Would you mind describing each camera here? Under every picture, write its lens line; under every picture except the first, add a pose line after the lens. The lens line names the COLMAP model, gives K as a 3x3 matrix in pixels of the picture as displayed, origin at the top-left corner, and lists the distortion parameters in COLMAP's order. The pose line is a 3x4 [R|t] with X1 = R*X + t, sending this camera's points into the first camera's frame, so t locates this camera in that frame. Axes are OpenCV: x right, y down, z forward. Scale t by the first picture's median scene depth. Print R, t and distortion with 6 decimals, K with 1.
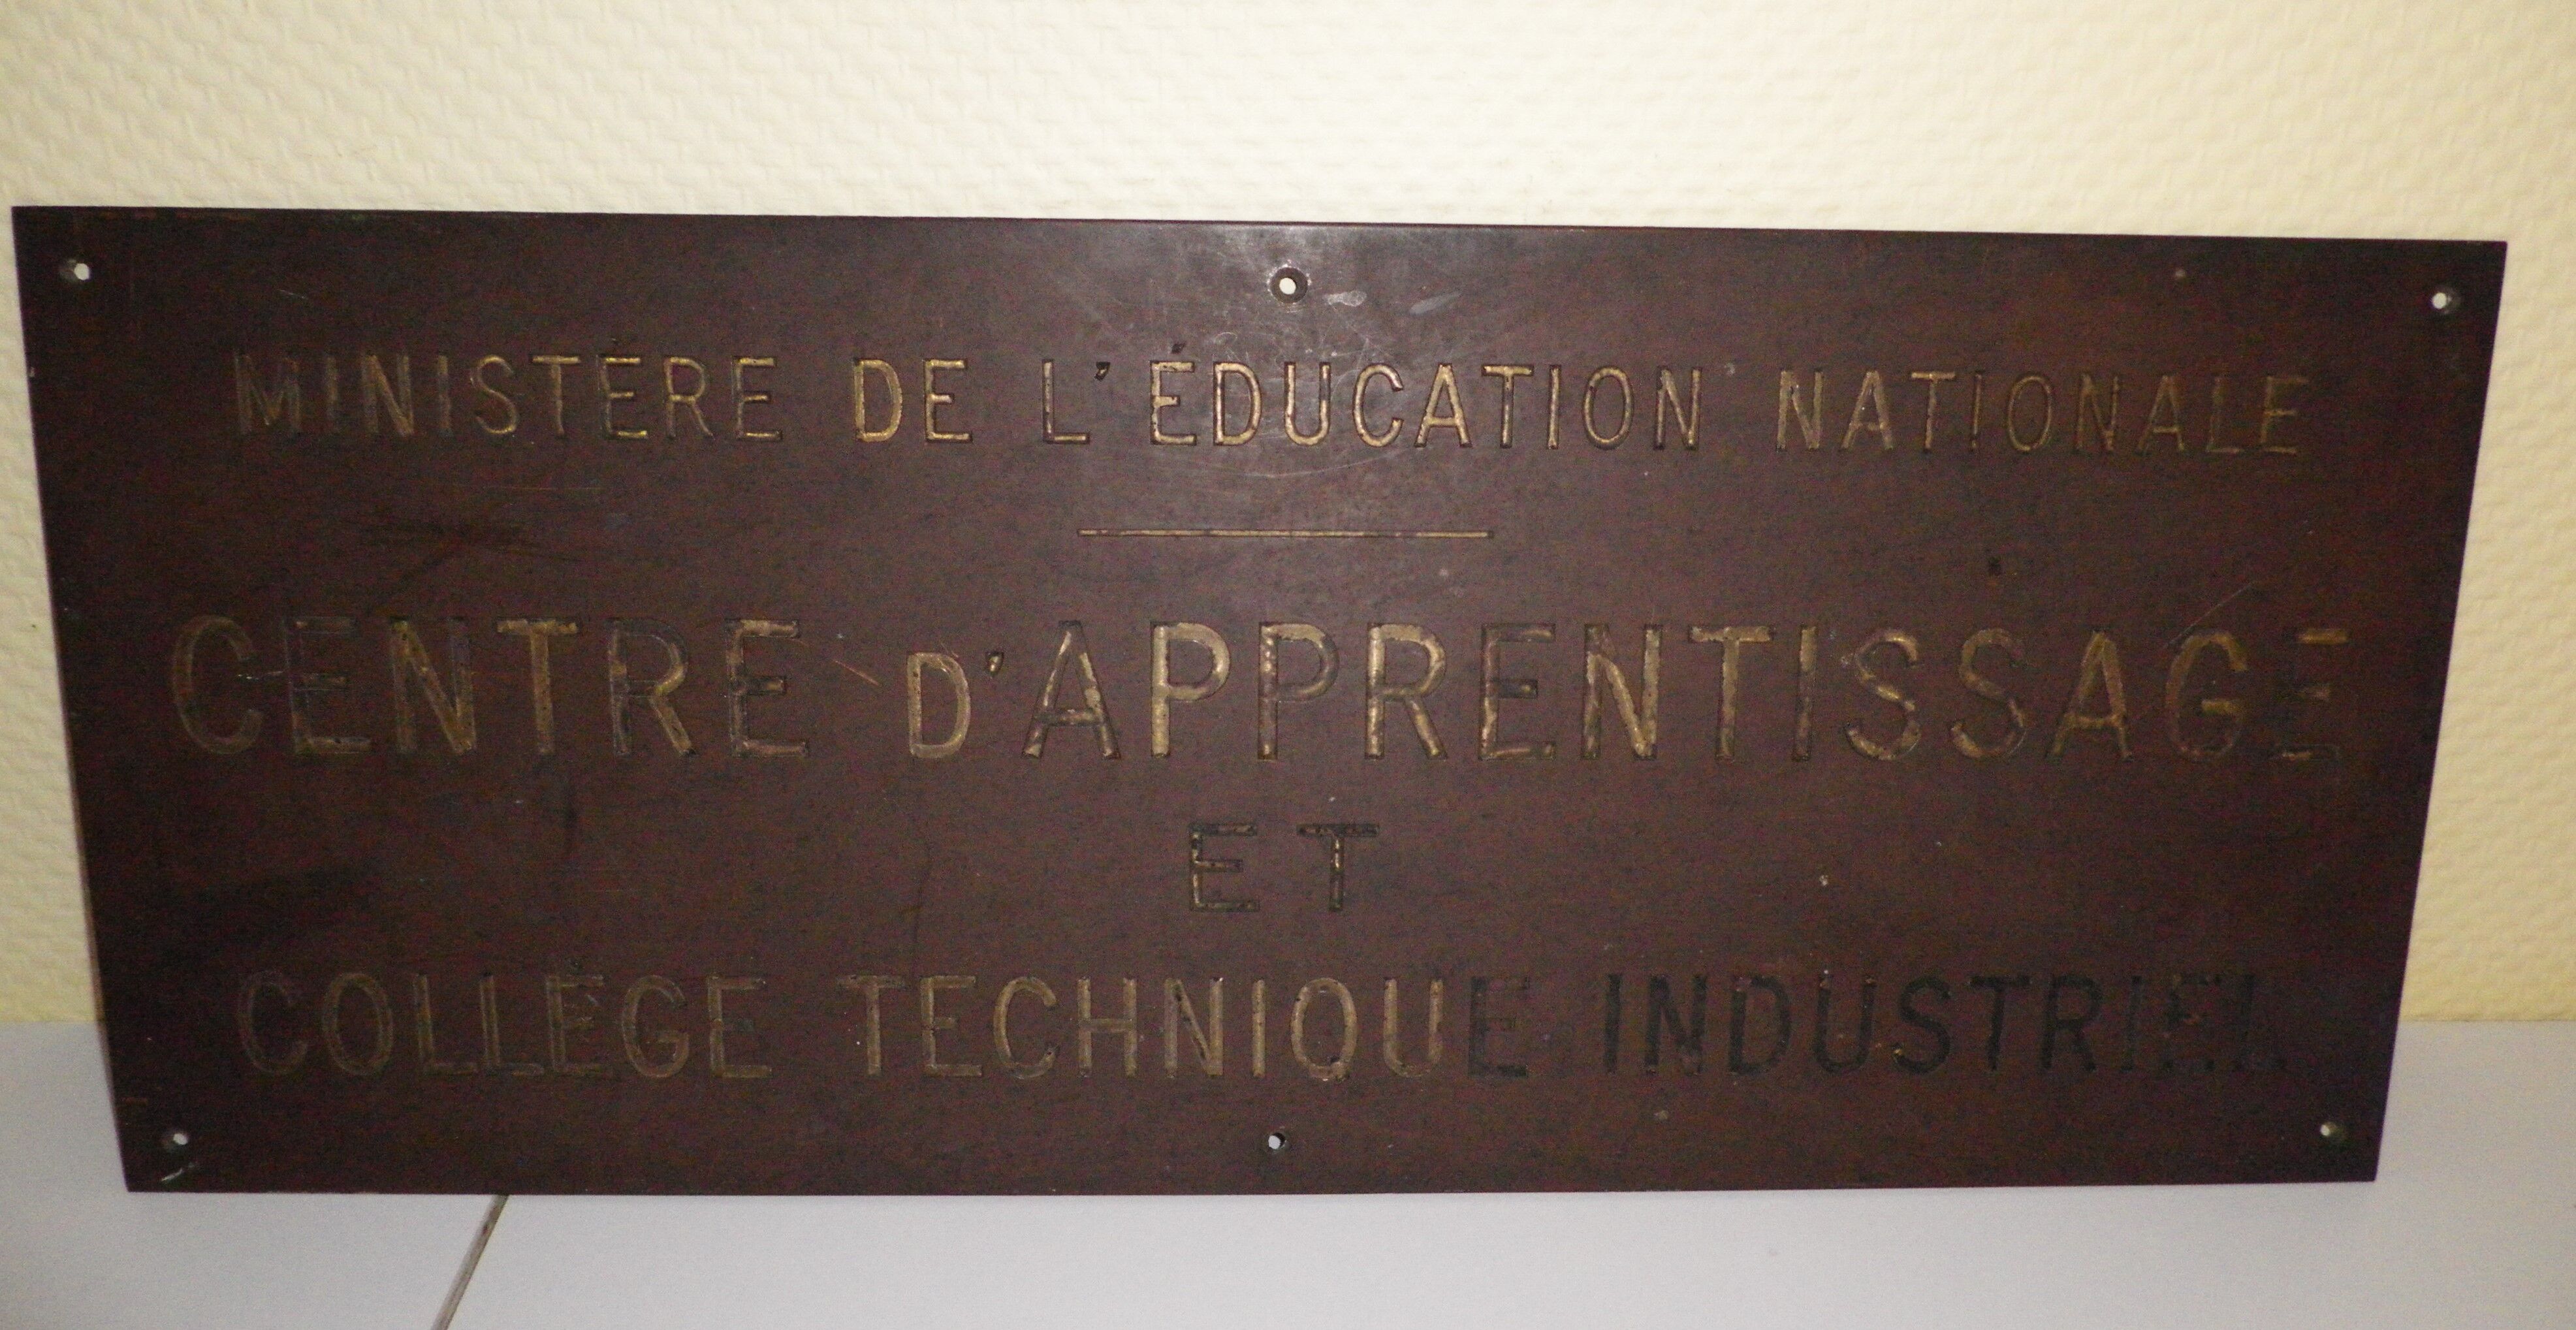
lens RADIAL K [[2010.1, 0, 1311.4], [0, 2010.1, 703.5], [0, 0, 1]] dist [0.001315, 0.004872]
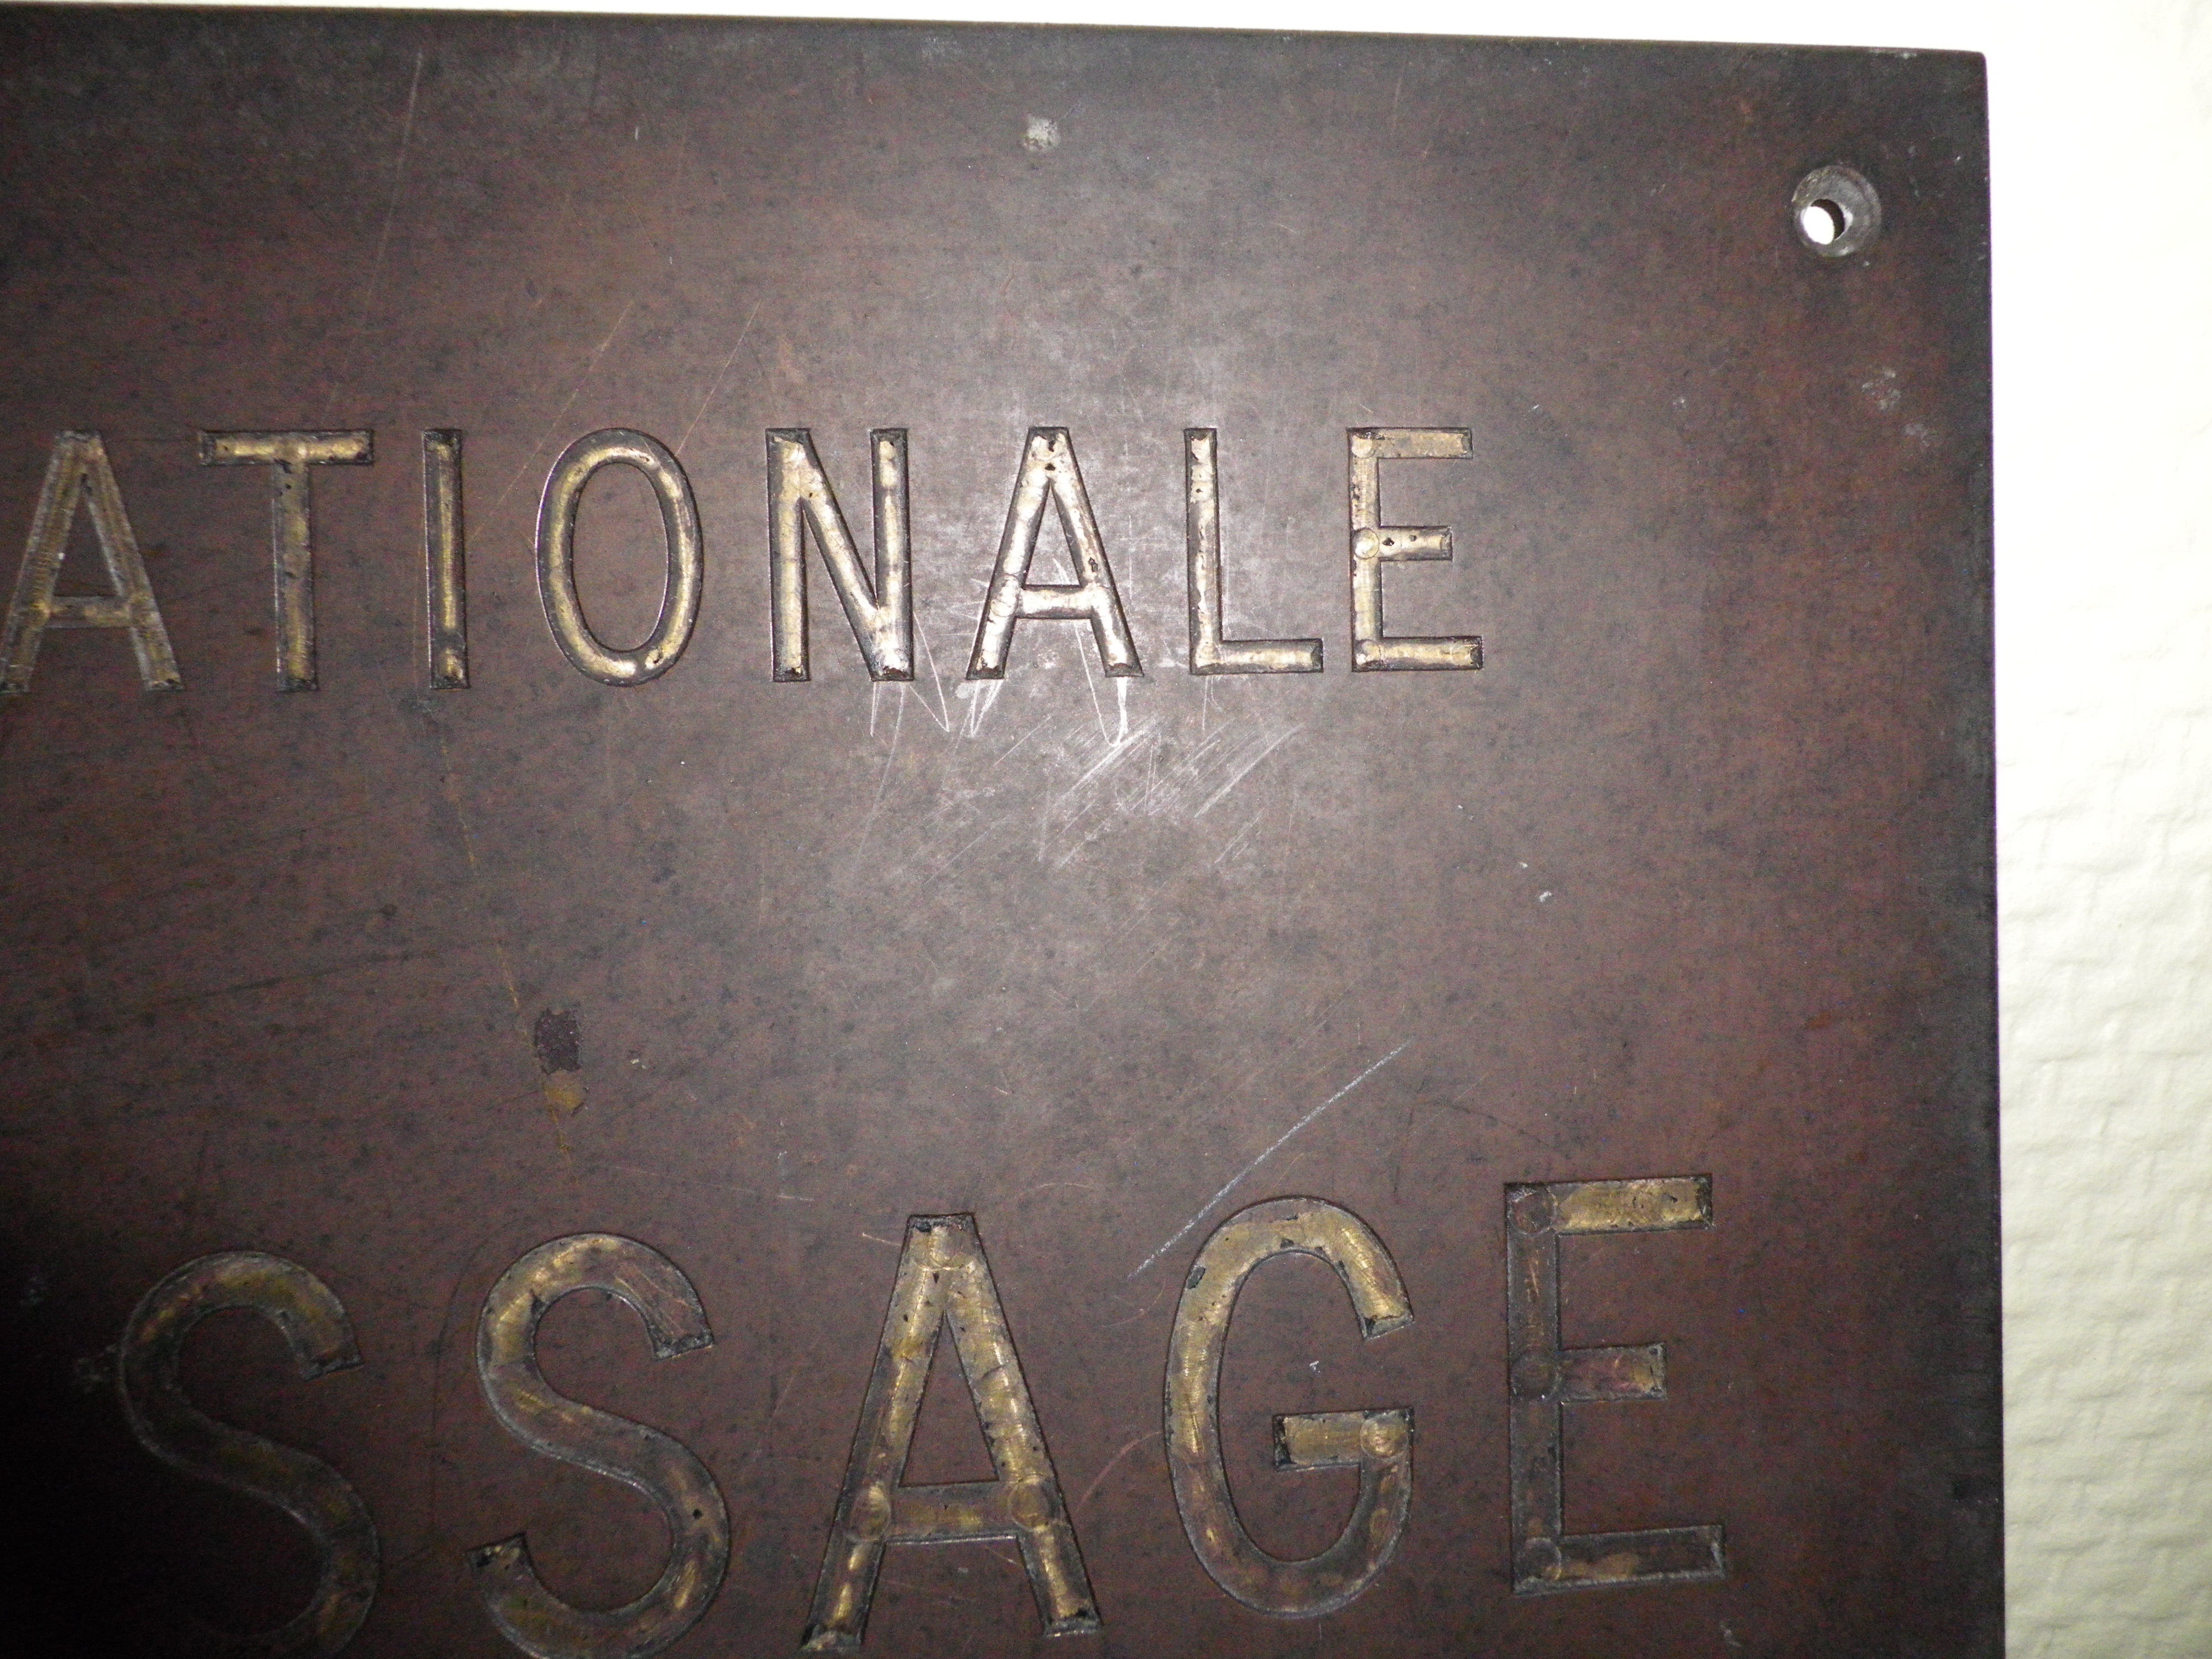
lens RADIAL K [[1650.3, 0, 1106.0], [0, 1650.3, 829.5], [0, 0, 1]] dist [0.002543, 0.000731]
pose [[0.998587, -0.038963, 0.036125, 0.412308], [0.045175, 0.980507, -0.191223, -0.046456], [-0.027970, 0.192585, 0.980882, 0.726119]]
